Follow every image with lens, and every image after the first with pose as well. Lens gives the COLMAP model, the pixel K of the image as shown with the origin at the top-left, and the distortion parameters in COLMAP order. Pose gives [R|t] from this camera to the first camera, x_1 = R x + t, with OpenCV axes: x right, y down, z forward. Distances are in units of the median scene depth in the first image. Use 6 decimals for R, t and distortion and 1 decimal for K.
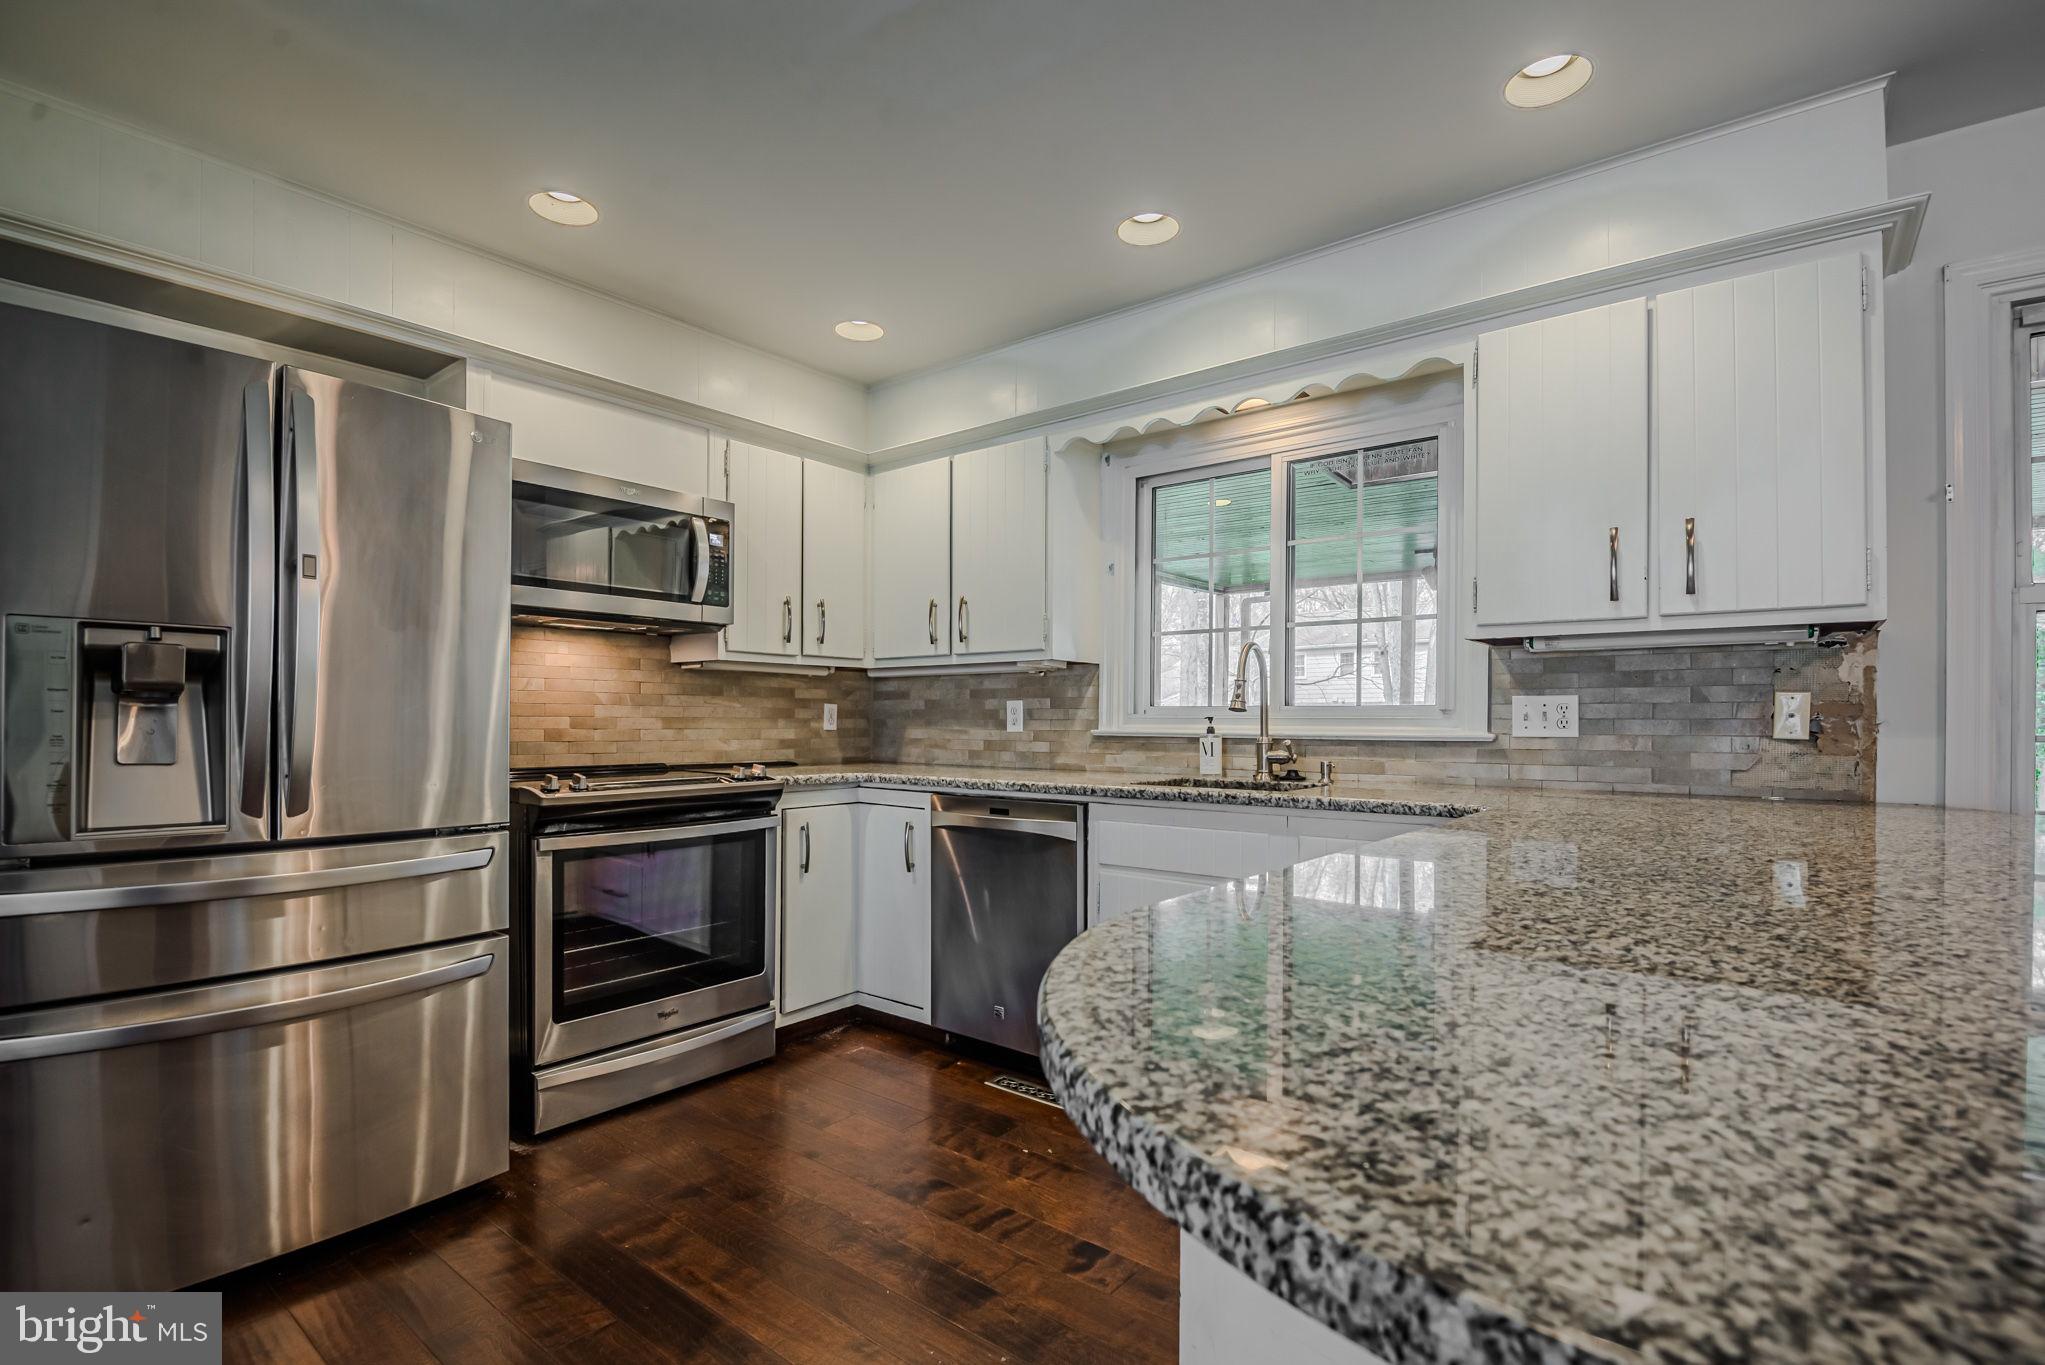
lens RADIAL K [[932.9, 0, 1025.1], [0, 932.9, 694.6], [0, 0, 1]] dist [-0.023162, -0.005334]
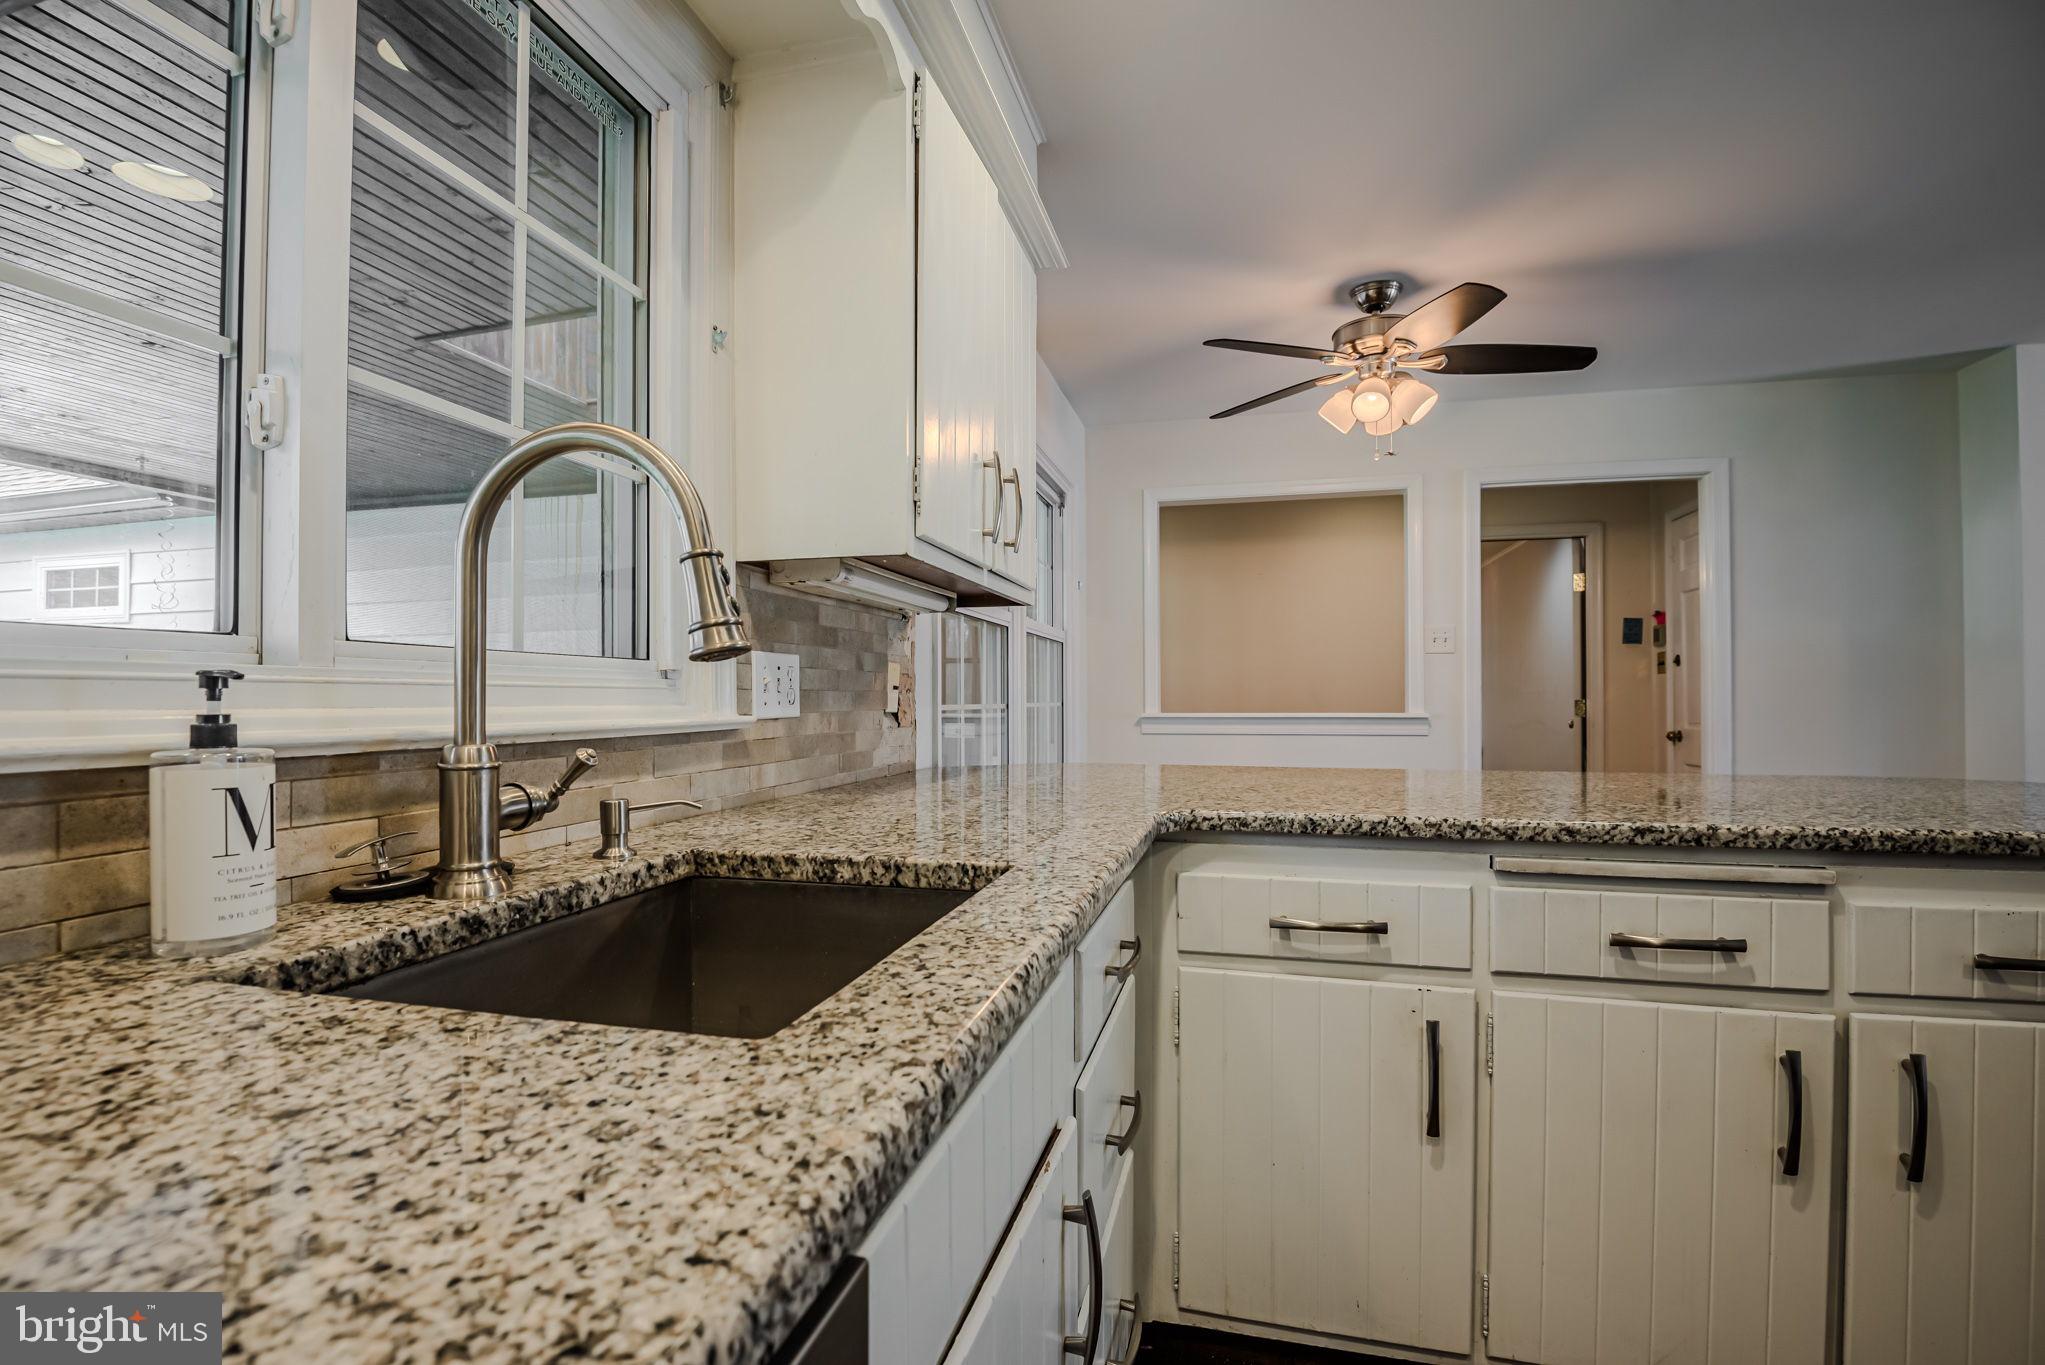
lens RADIAL K [[932.9, 0, 1025.1], [0, 932.9, 694.6], [0, 0, 1]] dist [-0.023162, -0.005334]
pose [[-0.411489, 0.001132, 0.911414, -0.091997], [-0.022501, 0.999682, -0.011400, 0.033180], [-0.911137, -0.025199, -0.411333, 1.100312]]
